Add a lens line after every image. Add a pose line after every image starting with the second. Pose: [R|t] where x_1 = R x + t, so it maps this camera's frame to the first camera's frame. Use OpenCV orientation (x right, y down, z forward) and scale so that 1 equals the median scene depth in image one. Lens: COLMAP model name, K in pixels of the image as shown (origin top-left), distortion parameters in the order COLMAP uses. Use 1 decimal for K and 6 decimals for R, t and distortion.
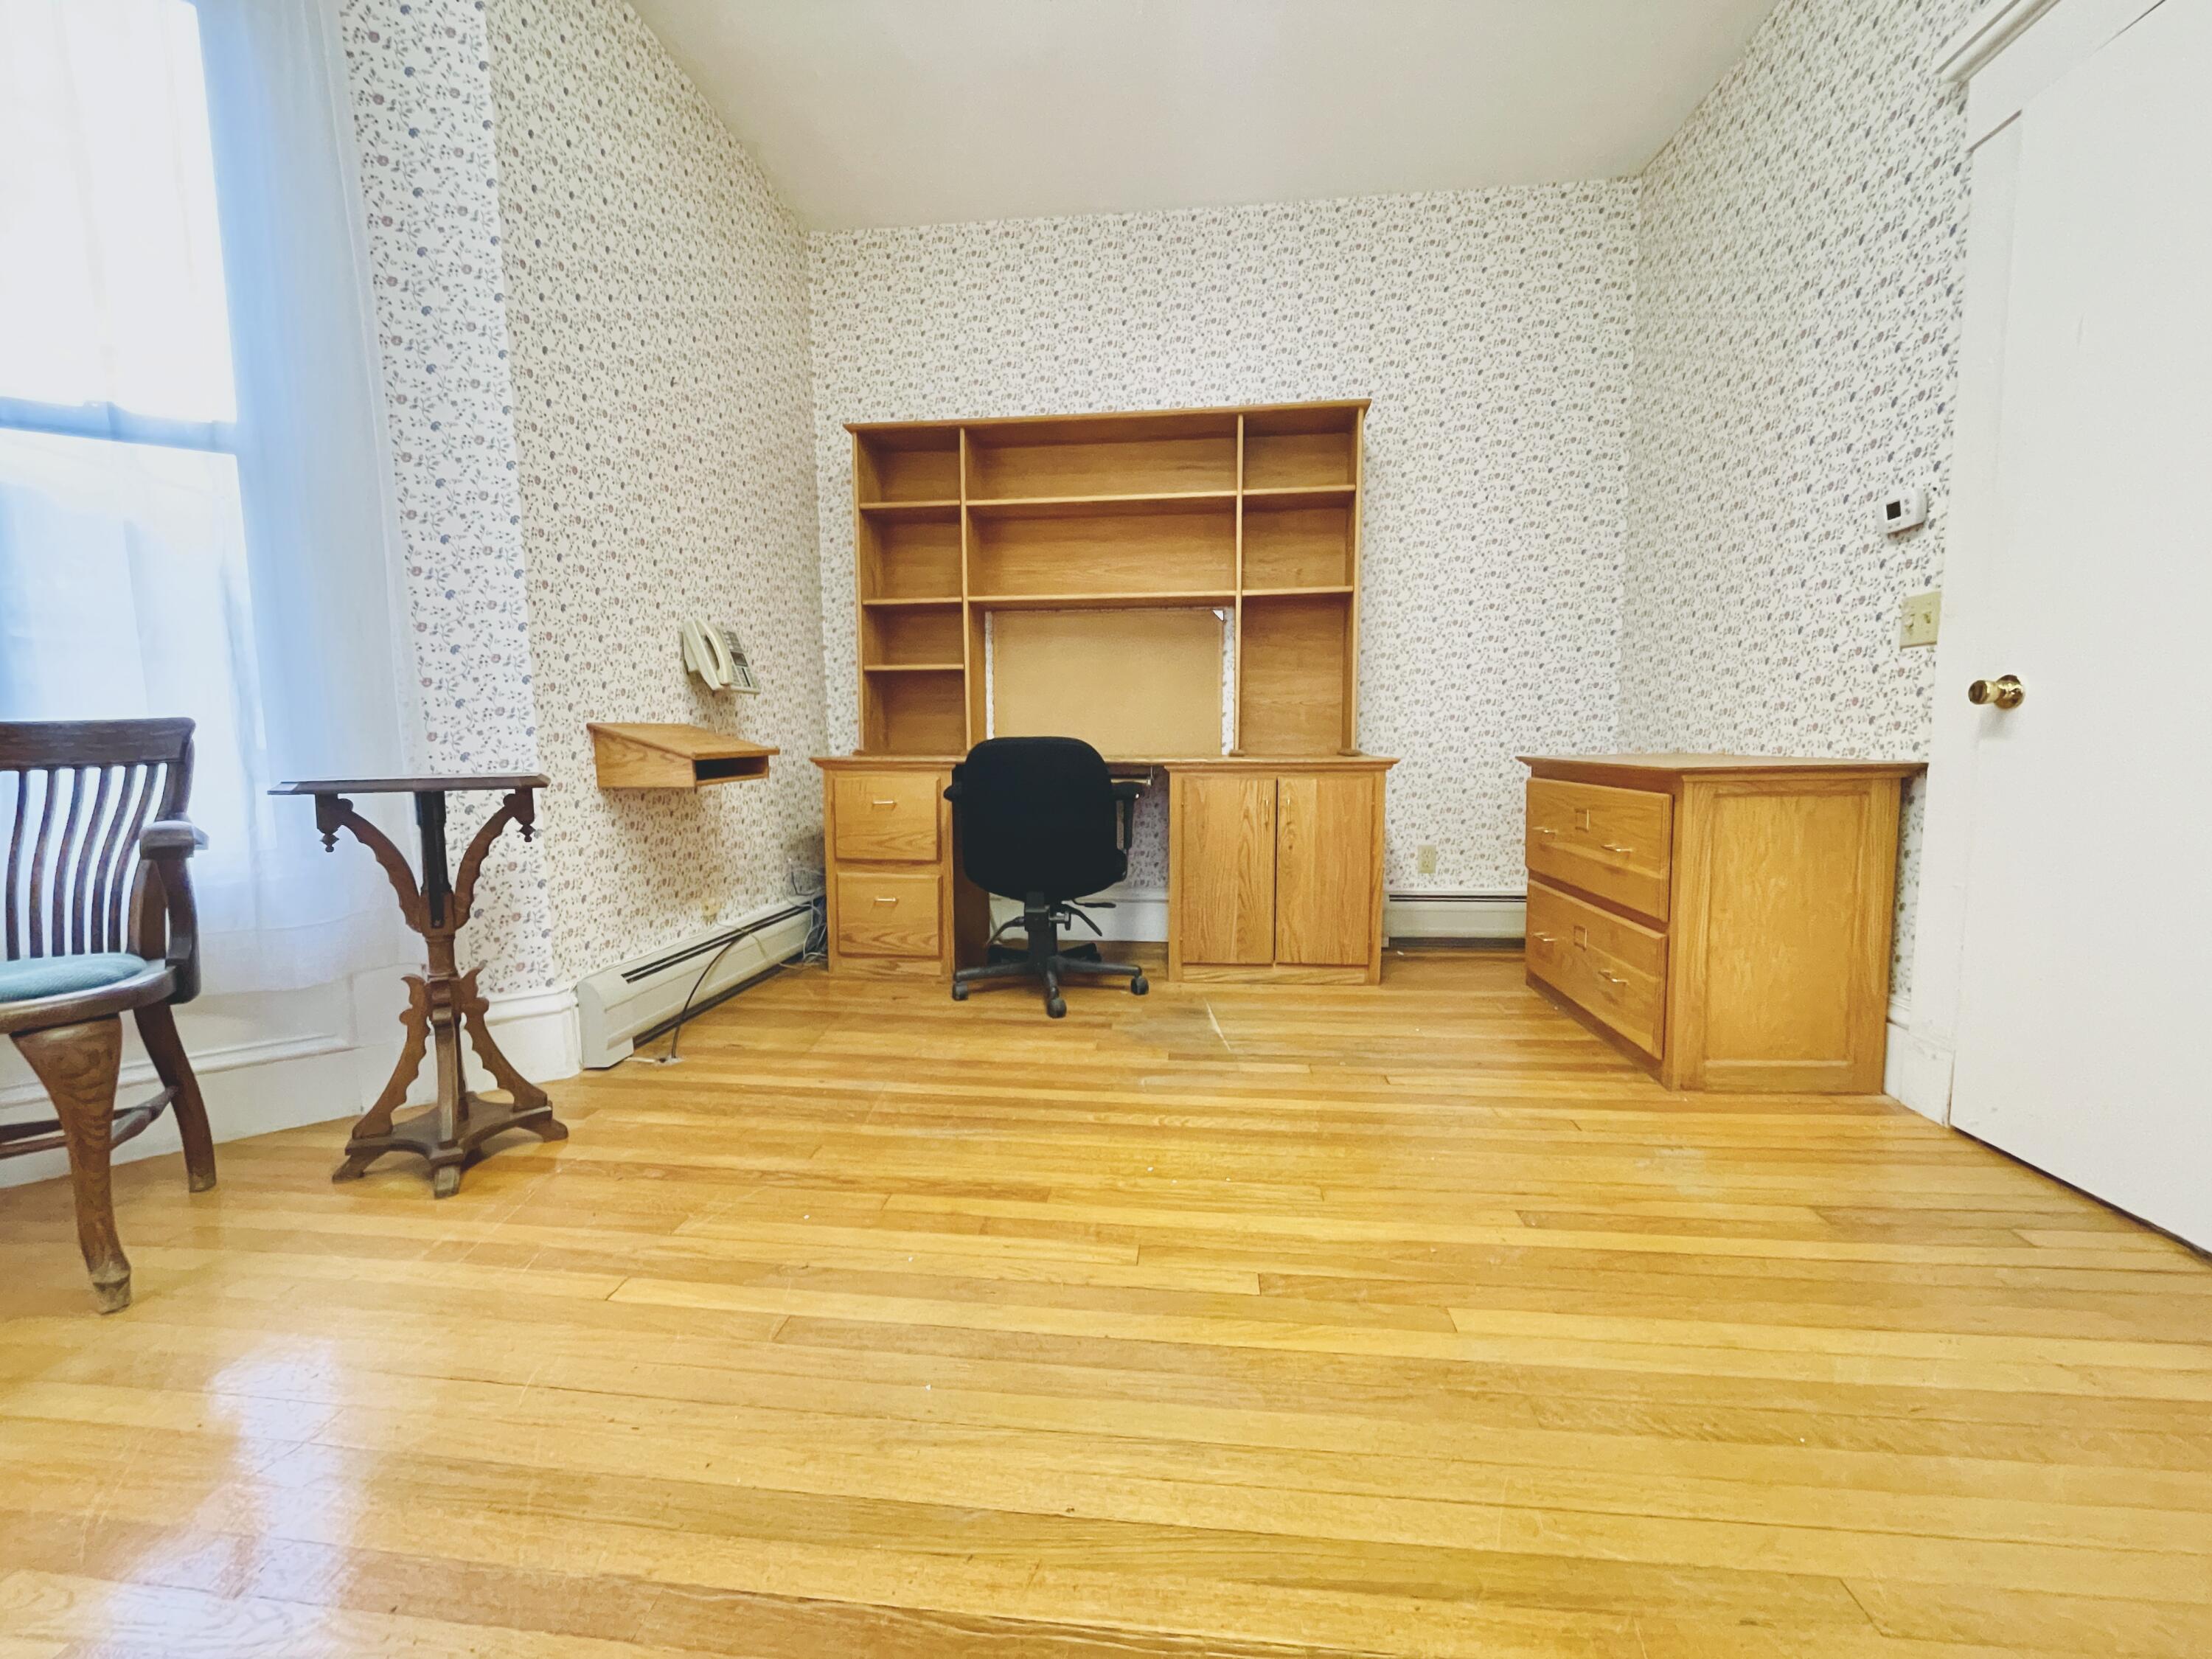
lens RADIAL K [[891.1, 0, 1107.5], [0, 891.1, 825.2], [0, 0, 1]] dist [-0.001984, -0.000347]
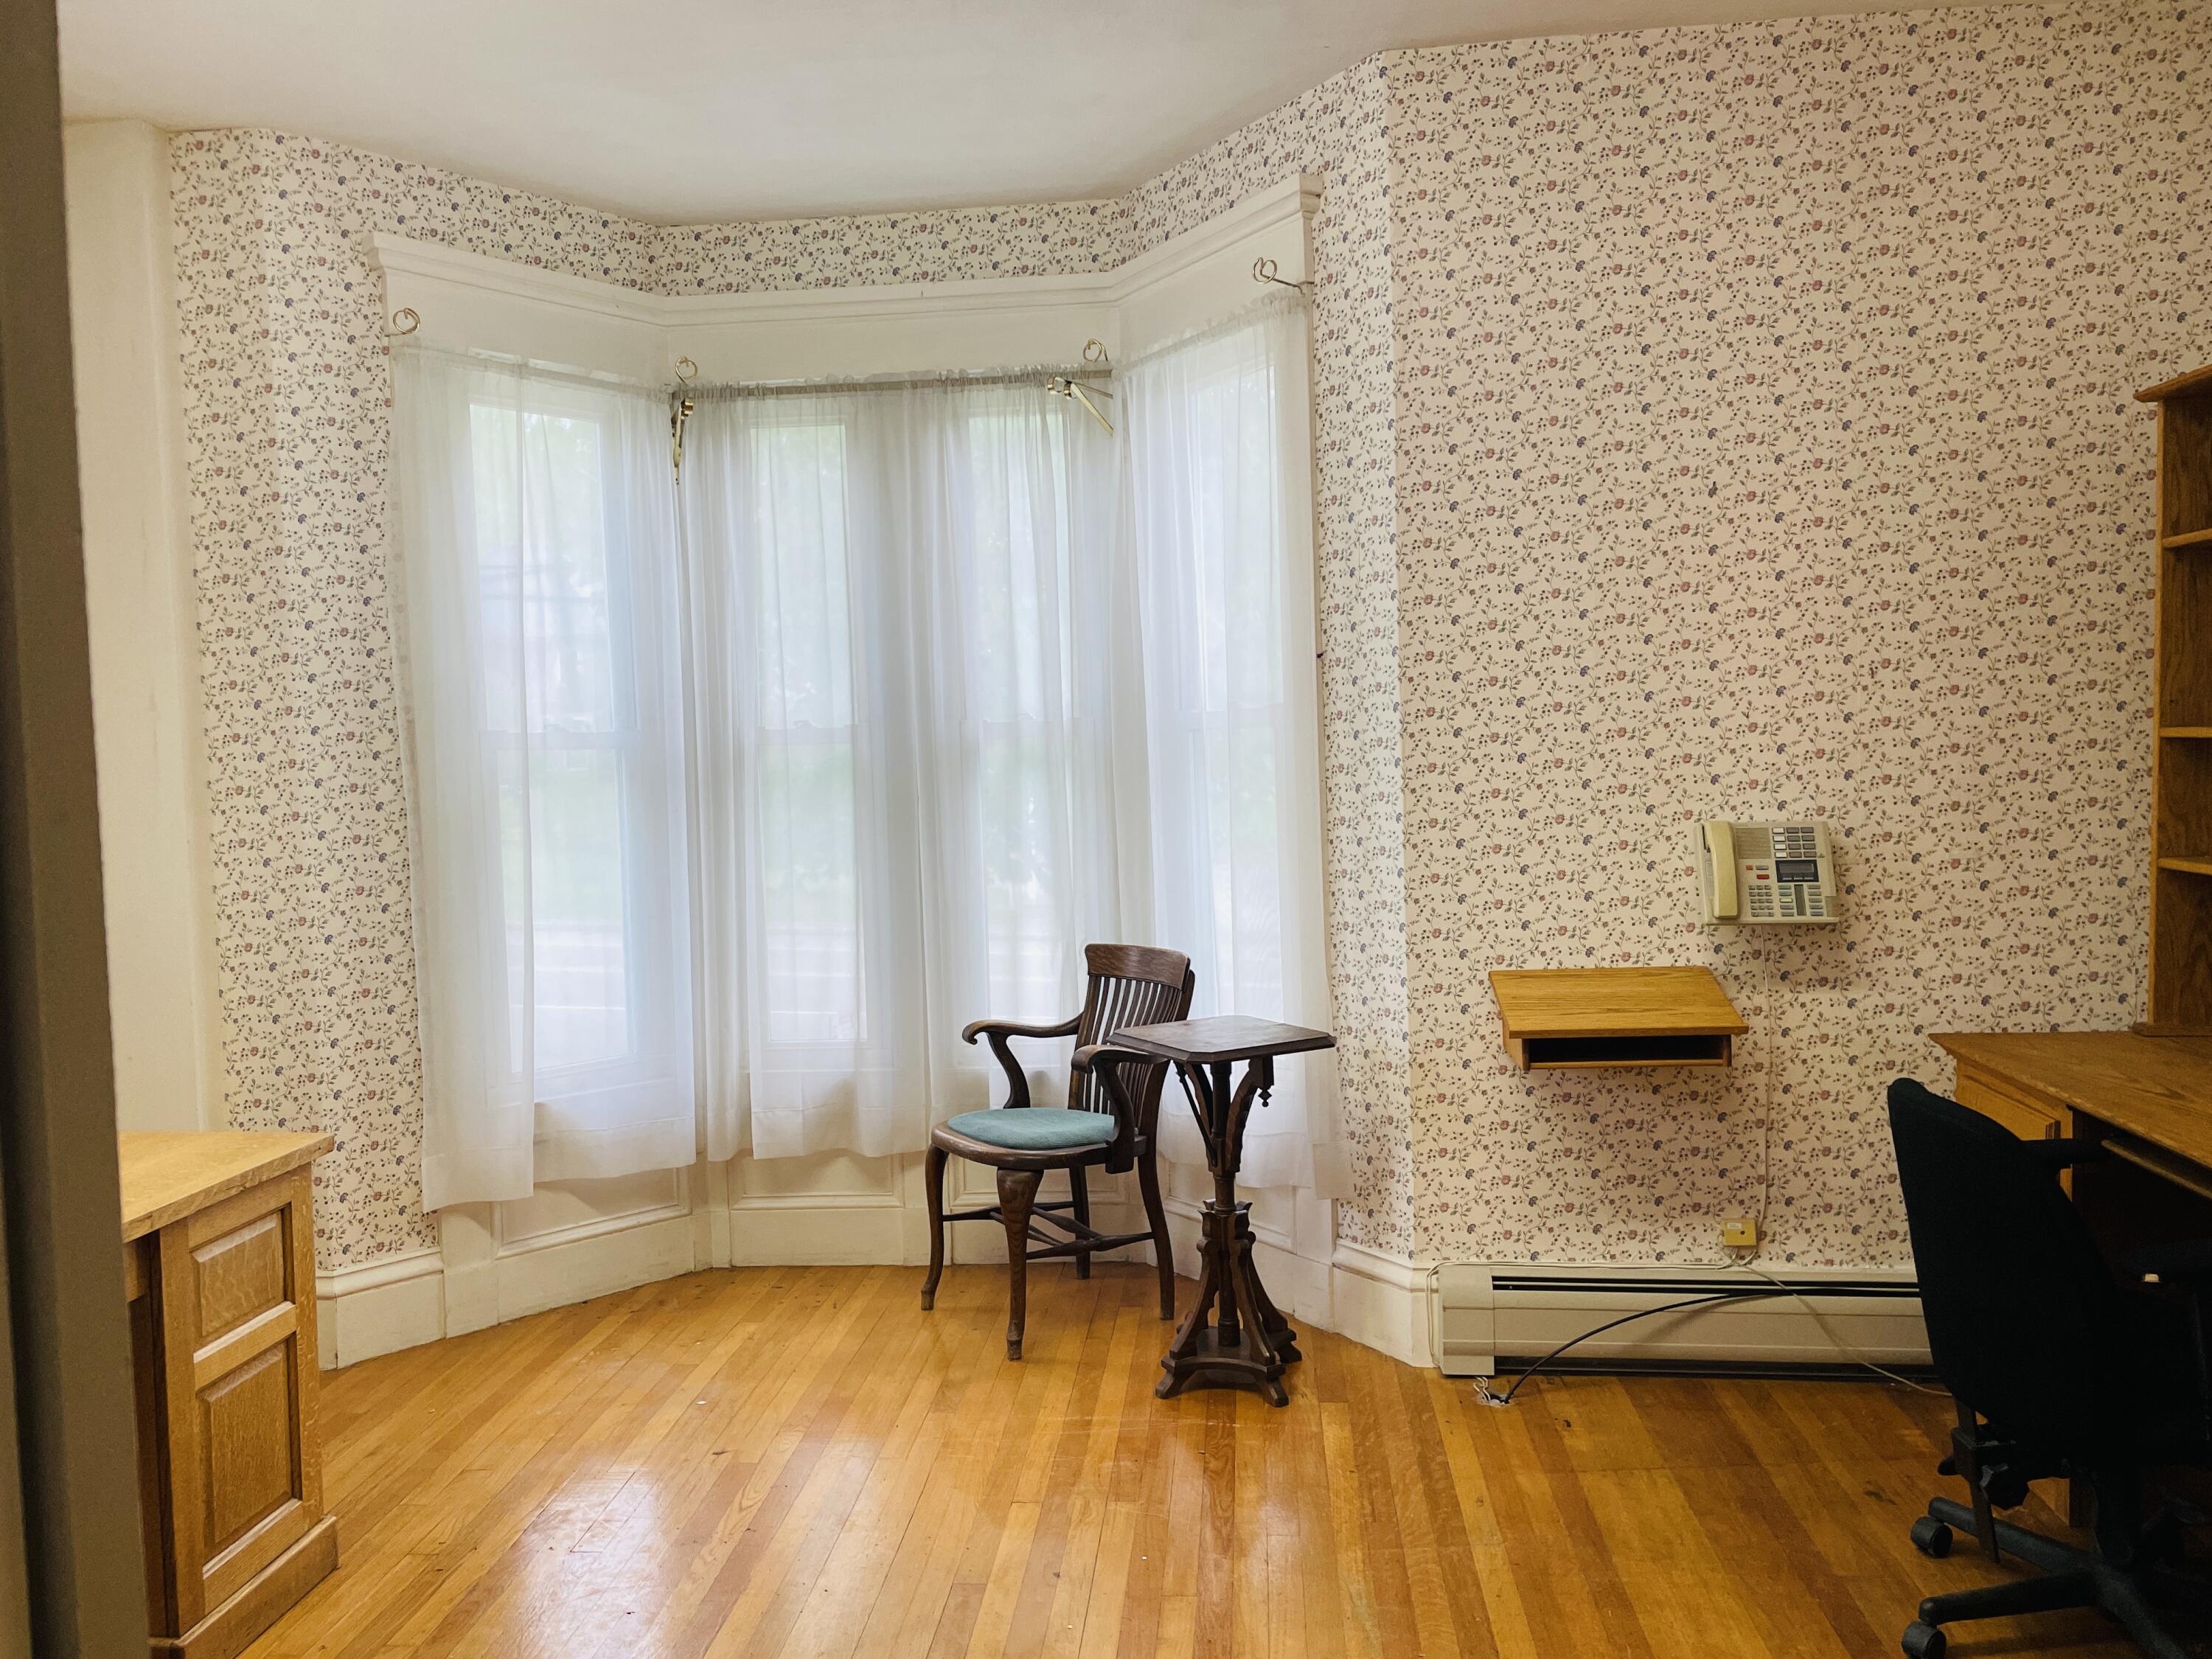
lens RADIAL K [[1655.7, 0, 1103.8], [0, 1655.7, 838.0], [0, 0, 1]] dist [0.084955, -0.105724]
pose [[0.011689, 0.061107, -0.998063, 0.984587], [-0.066360, 0.995978, 0.060203, -0.310421], [0.997727, 0.065528, 0.015697, 0.591266]]
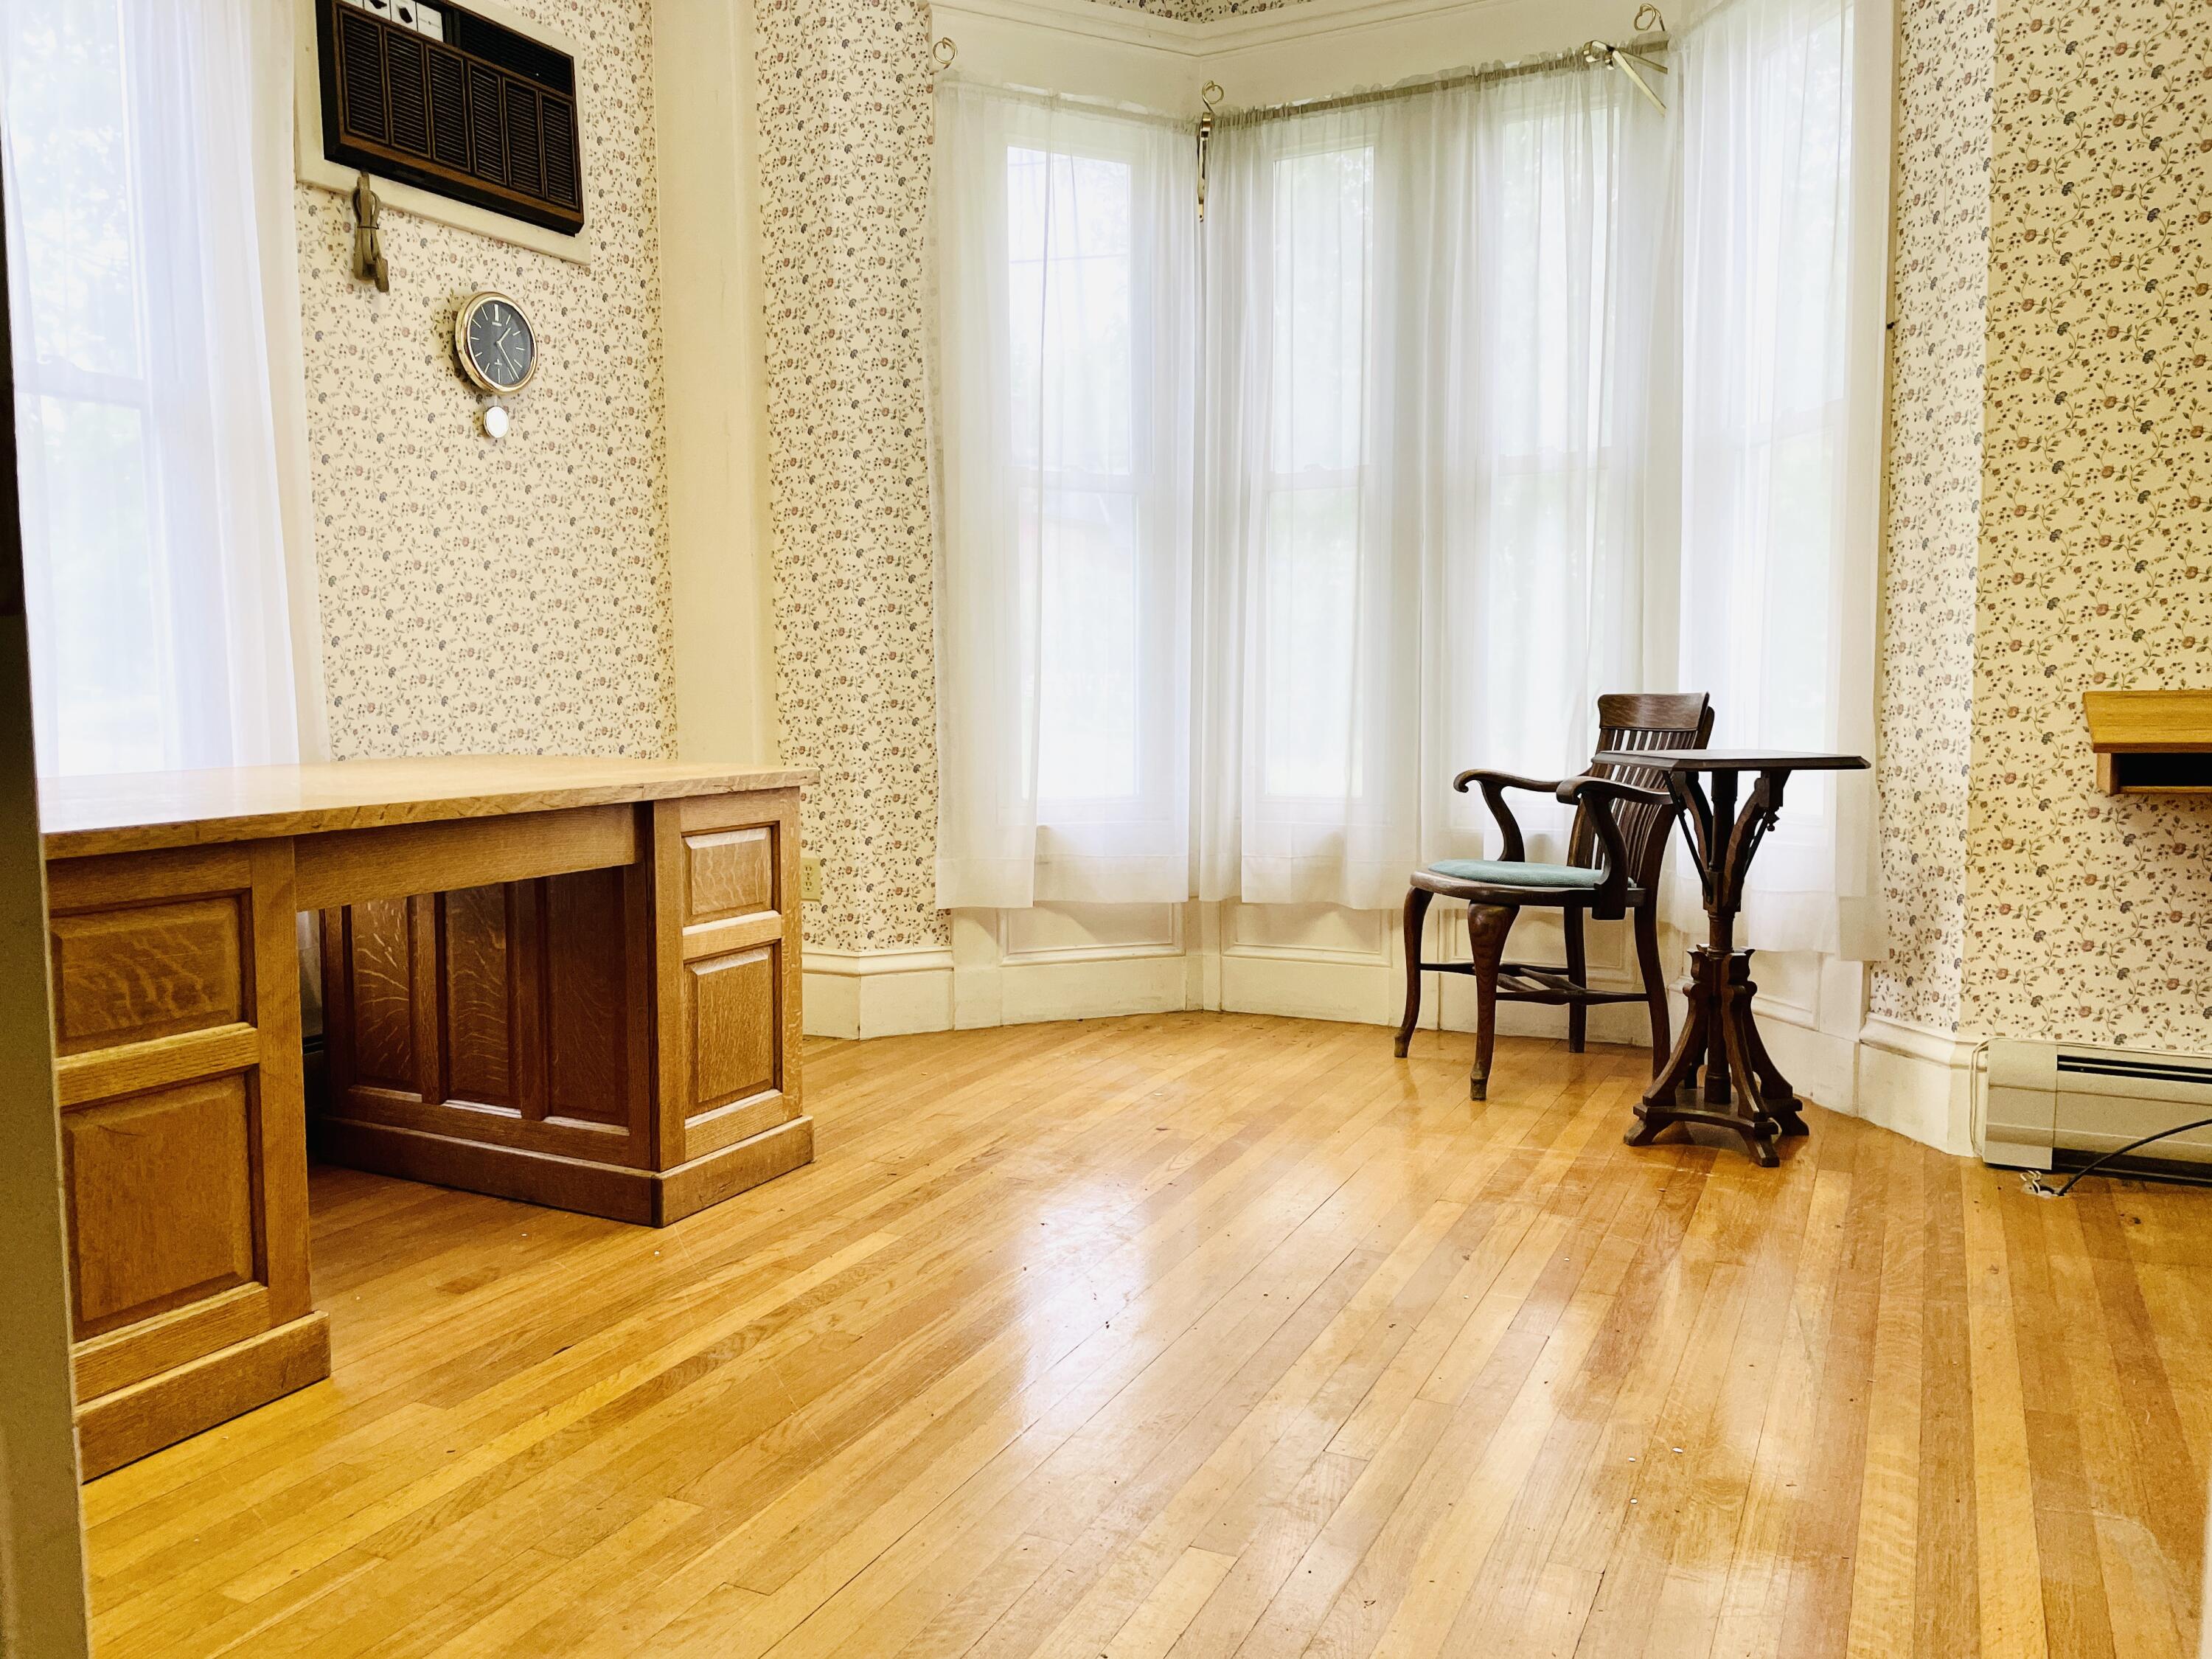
lens RADIAL K [[1655.7, 0, 1107.9], [0, 1655.7, 838.6], [0, 0, 1]] dist [0.084955, -0.105724]
pose [[-0.346433, 0.099236, -0.932811, 0.920888], [-0.079662, 0.987685, 0.134659, -0.116865], [0.934686, 0.120960, -0.334261, 0.730694]]
